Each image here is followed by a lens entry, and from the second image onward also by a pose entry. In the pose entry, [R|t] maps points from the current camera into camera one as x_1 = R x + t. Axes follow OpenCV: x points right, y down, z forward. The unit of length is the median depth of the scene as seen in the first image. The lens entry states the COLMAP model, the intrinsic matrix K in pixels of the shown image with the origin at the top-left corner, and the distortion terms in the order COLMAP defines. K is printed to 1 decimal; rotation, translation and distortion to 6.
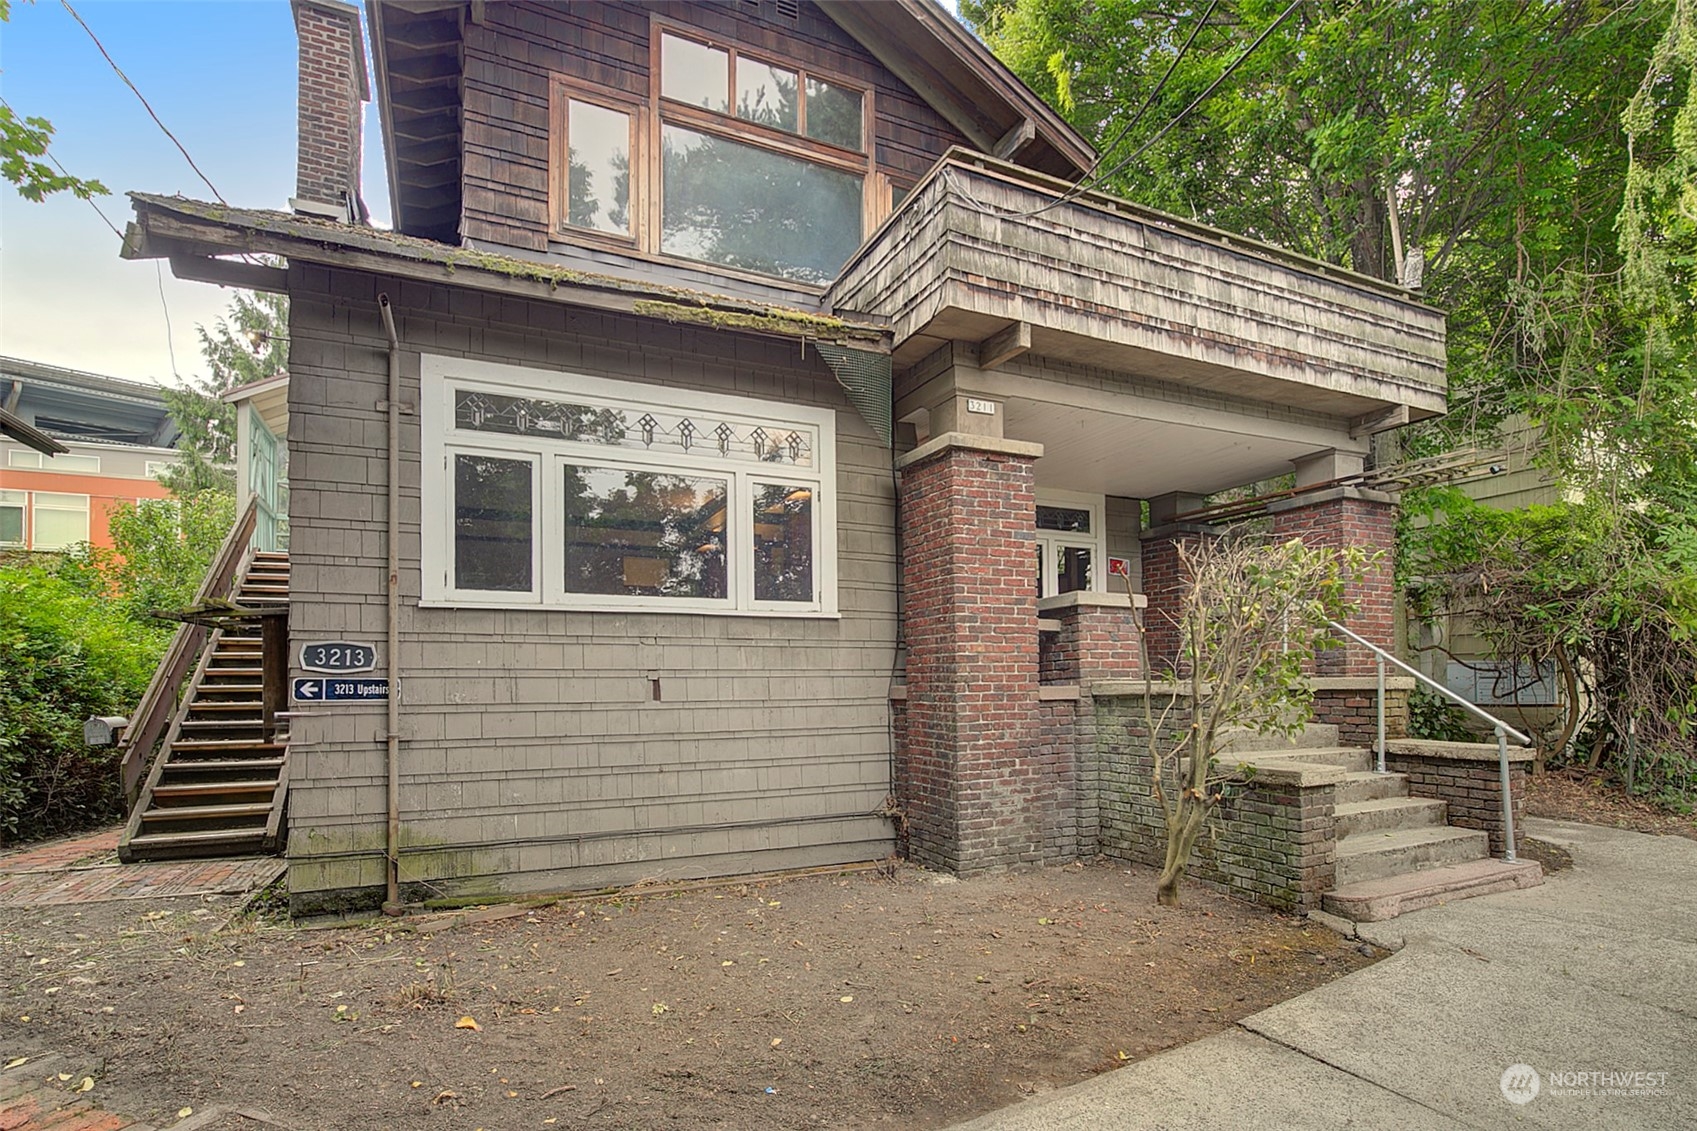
lens RADIAL K [[826.9, 0, 851.2], [0, 826.9, 677.4], [0, 0, 1]] dist [-0.004477, -0.000236]
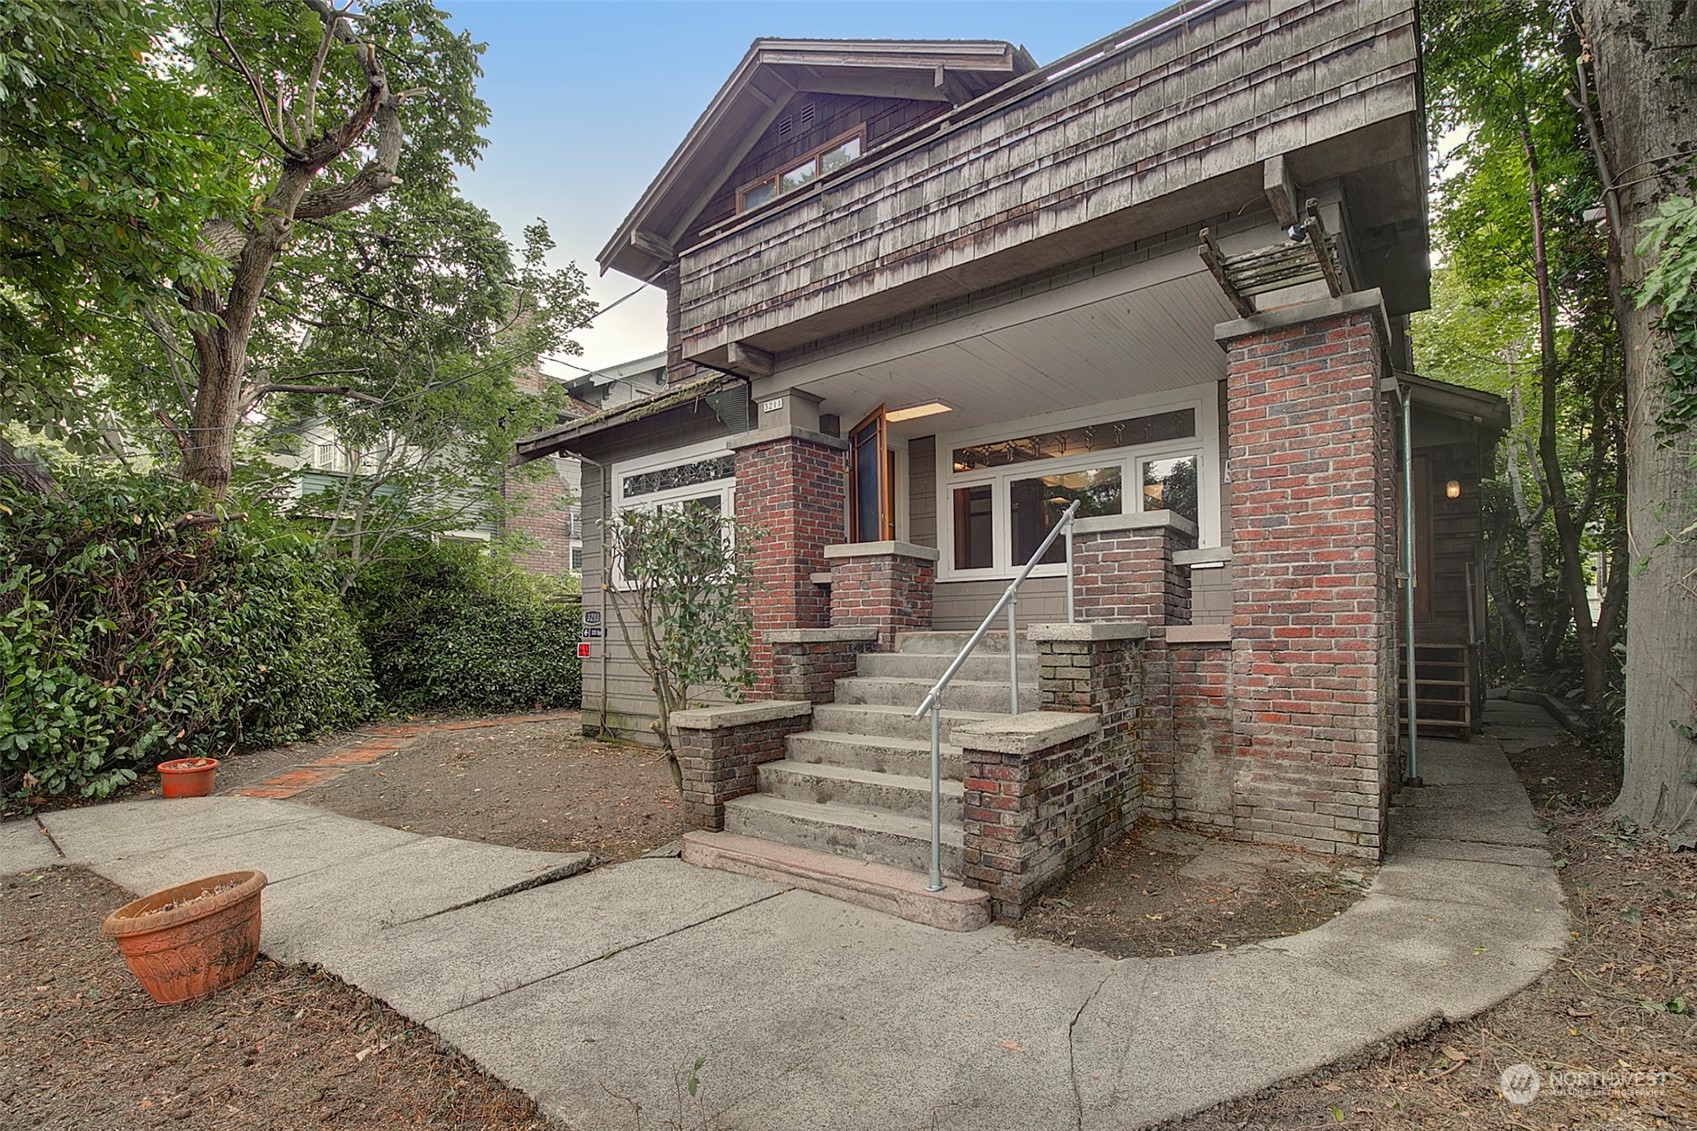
lens RADIAL K [[772.4, 0, 836.5], [0, 772.4, 623.8], [0, 0, 1]] dist [-0.007323, 0.000466]
pose [[0.449077, -0.003805, -0.893485, 1.218283], [0.016908, 0.999848, 0.004240, -0.005504], [0.893333, -0.017011, 0.449073, 0.560565]]
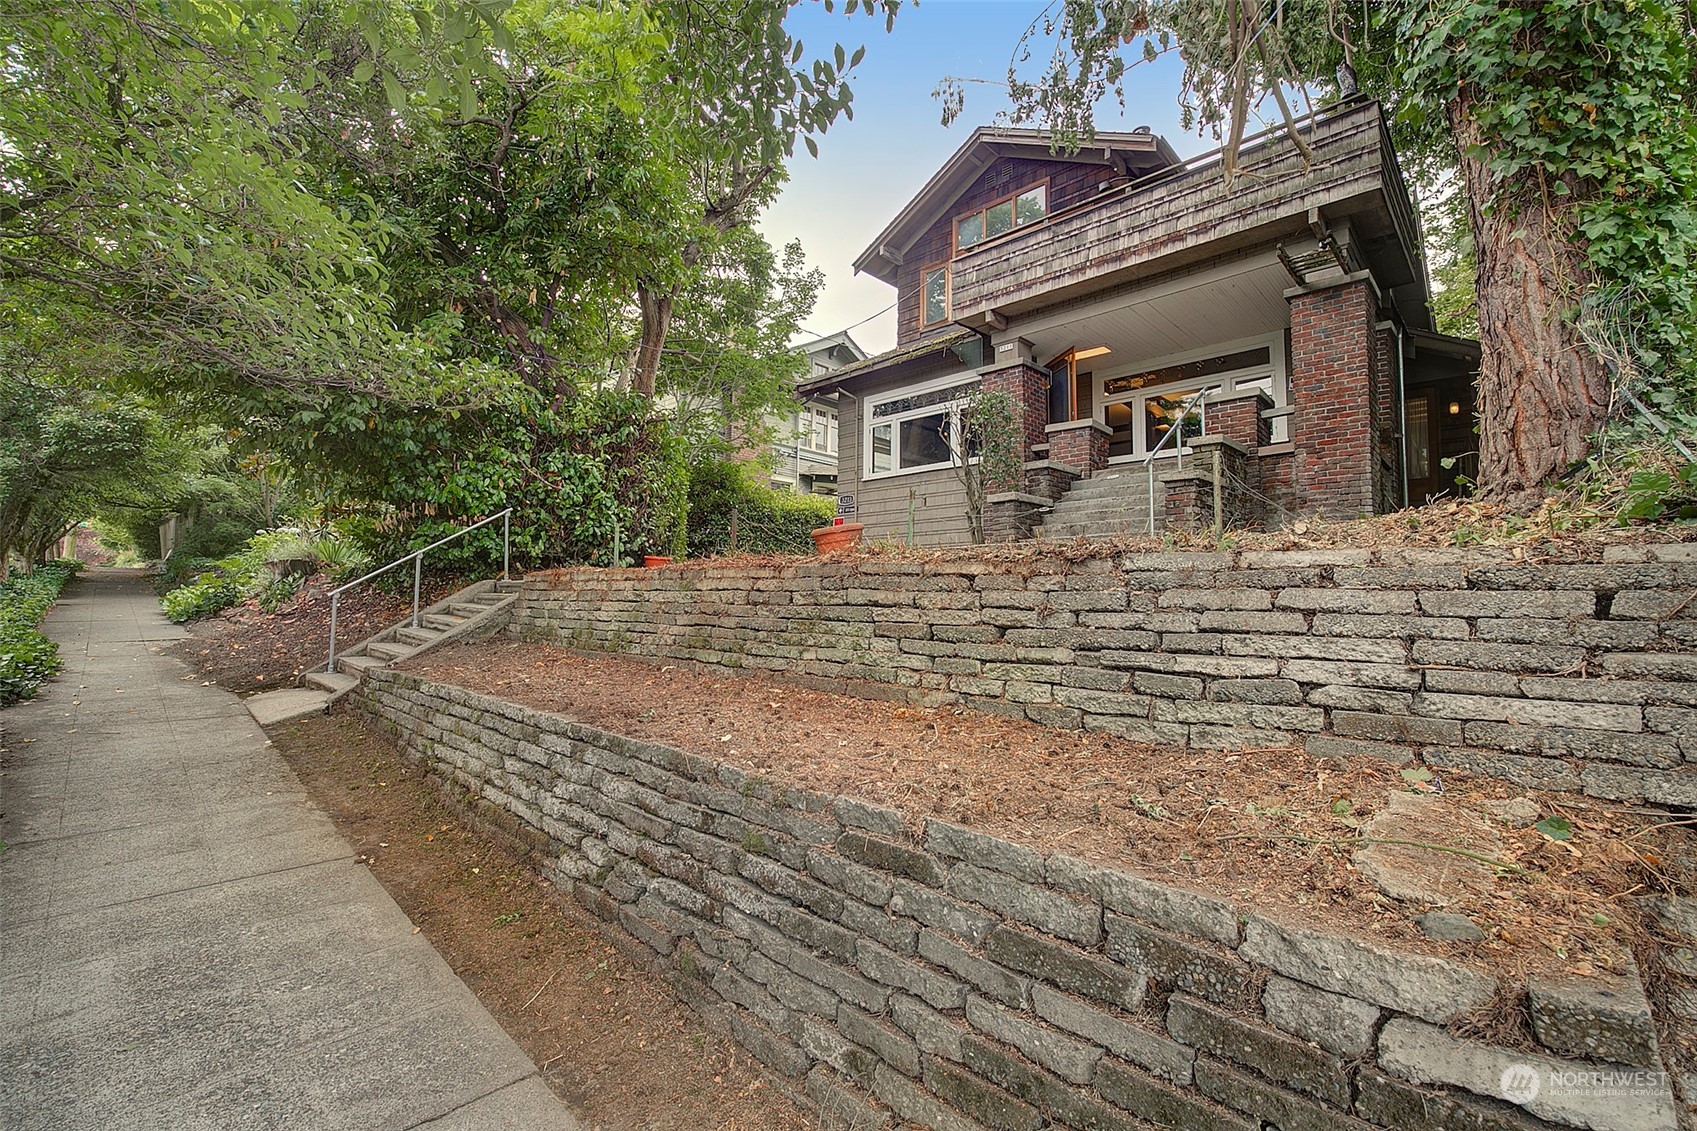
lens RADIAL K [[717.8, 0, 847.6], [0, 717.8, 560.2], [0, 0, 1]] dist [-0.004000, -0.000339]
pose [[0.372608, -0.041697, -0.927051, 1.637364], [-0.000776, 0.998976, -0.045244, 0.281506], [0.927988, 0.017578, 0.372194, -0.022588]]
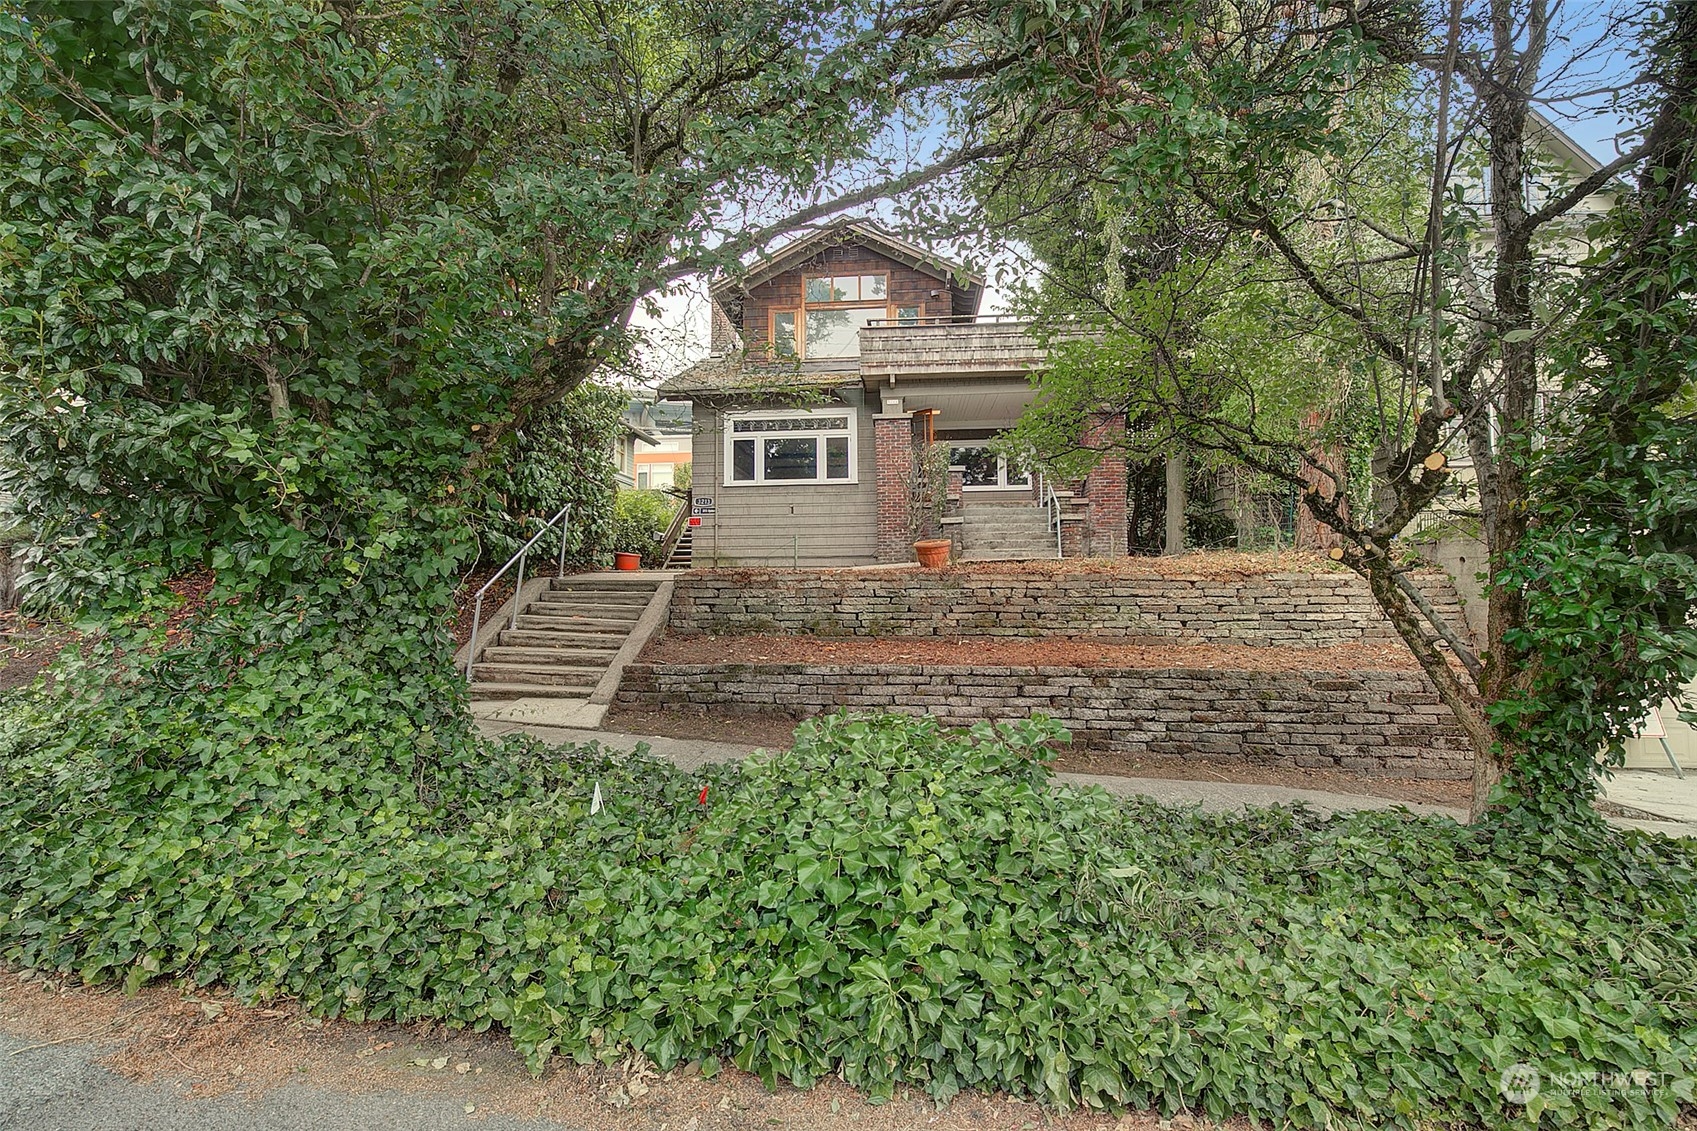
lens RADIAL K [[717.8, 0, 843.9], [0, 717.8, 561.7], [0, 0, 1]] dist [-0.004000, -0.000339]
pose [[0.865589, -0.015314, -0.500520, 1.195760], [0.002425, 0.999649, -0.026392, 0.263735], [0.500748, 0.021631, 0.865323, -1.125507]]
